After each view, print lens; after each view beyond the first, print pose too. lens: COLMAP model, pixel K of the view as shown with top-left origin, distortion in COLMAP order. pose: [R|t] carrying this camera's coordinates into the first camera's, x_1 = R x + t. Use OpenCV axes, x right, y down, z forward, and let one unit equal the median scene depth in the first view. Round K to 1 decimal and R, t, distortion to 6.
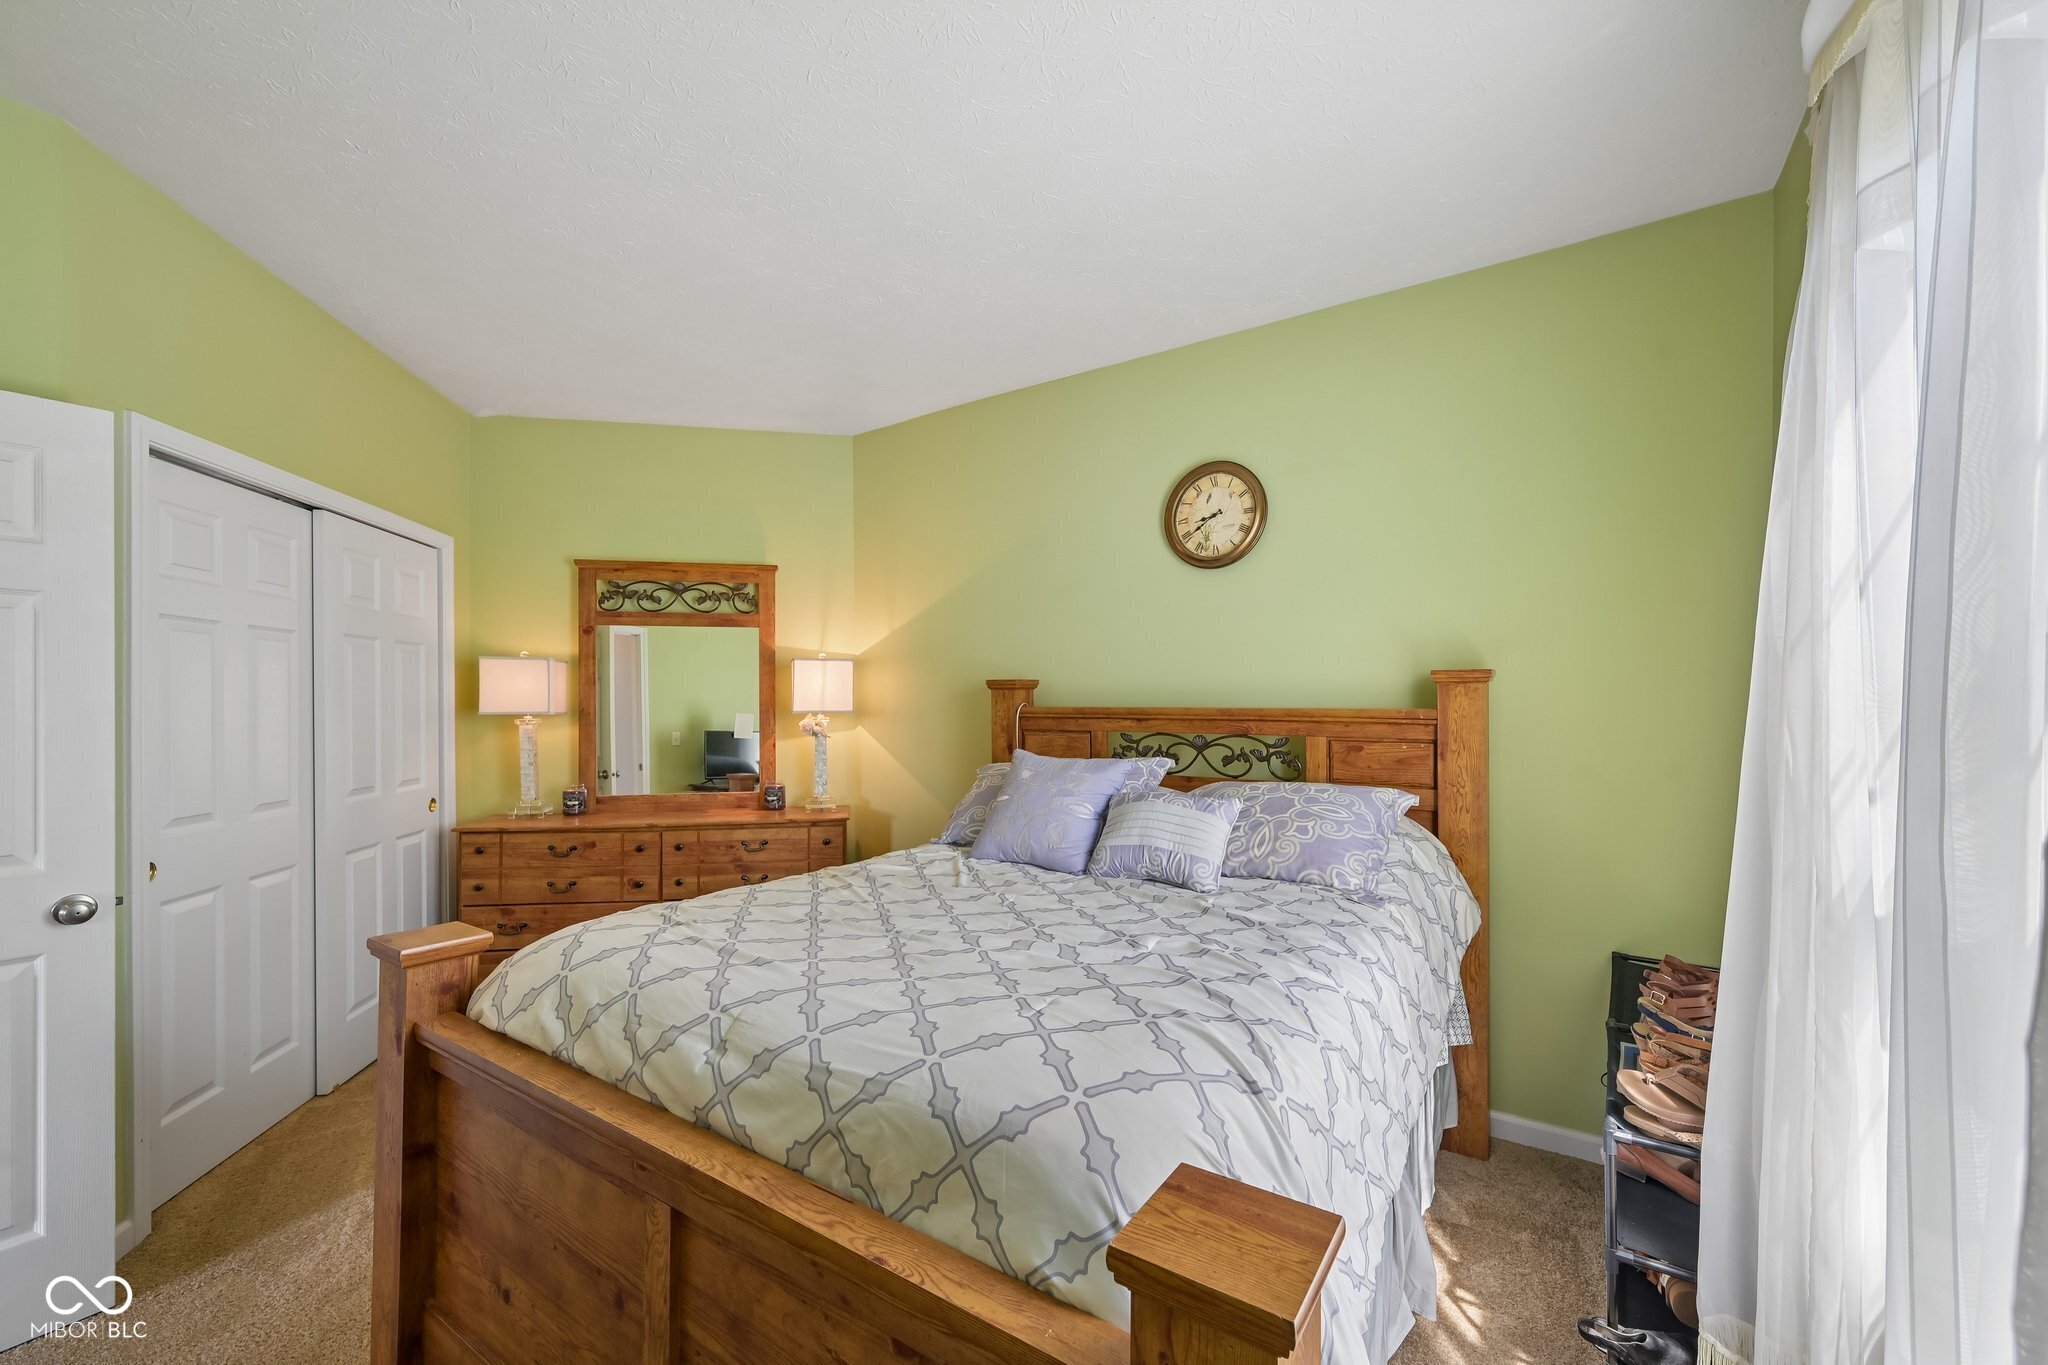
lens RADIAL K [[812.1, 0, 1042.5], [0, 812.1, 718.0], [0, 0, 1]] dist [0.000235, -0.000773]
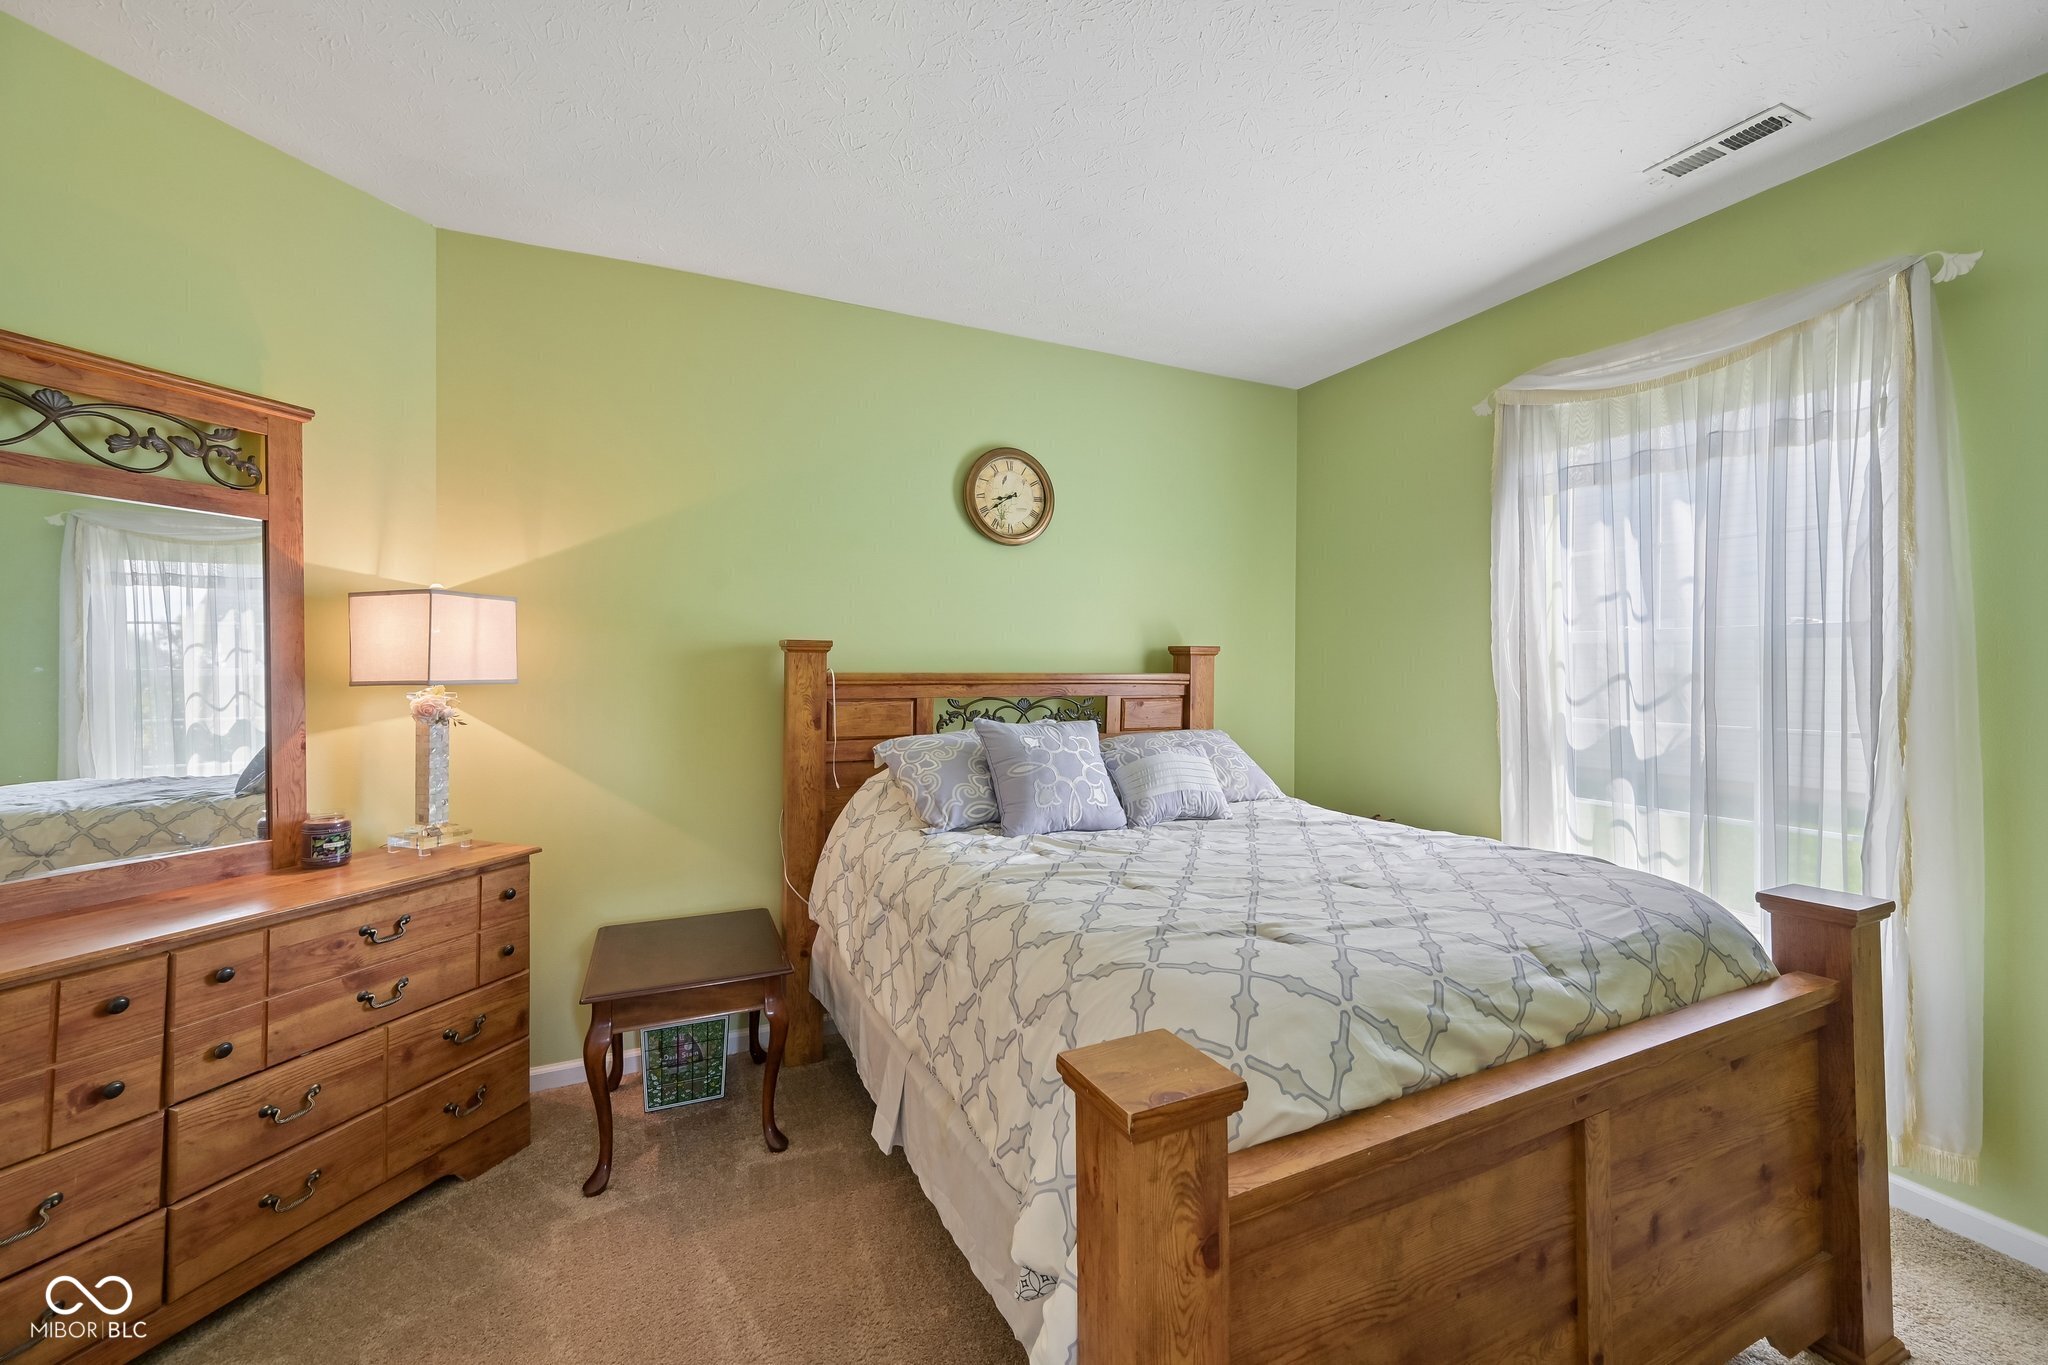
lens RADIAL K [[812.1, 0, 1022.0], [0, 812.1, 672.9], [0, 0, 1]] dist [0.000235, -0.000773]
pose [[0.515456, -0.002353, 0.856913, -0.698515], [0.013873, 0.999888, -0.005599, -0.006517], [-0.856803, 0.014774, 0.515431, 0.416654]]
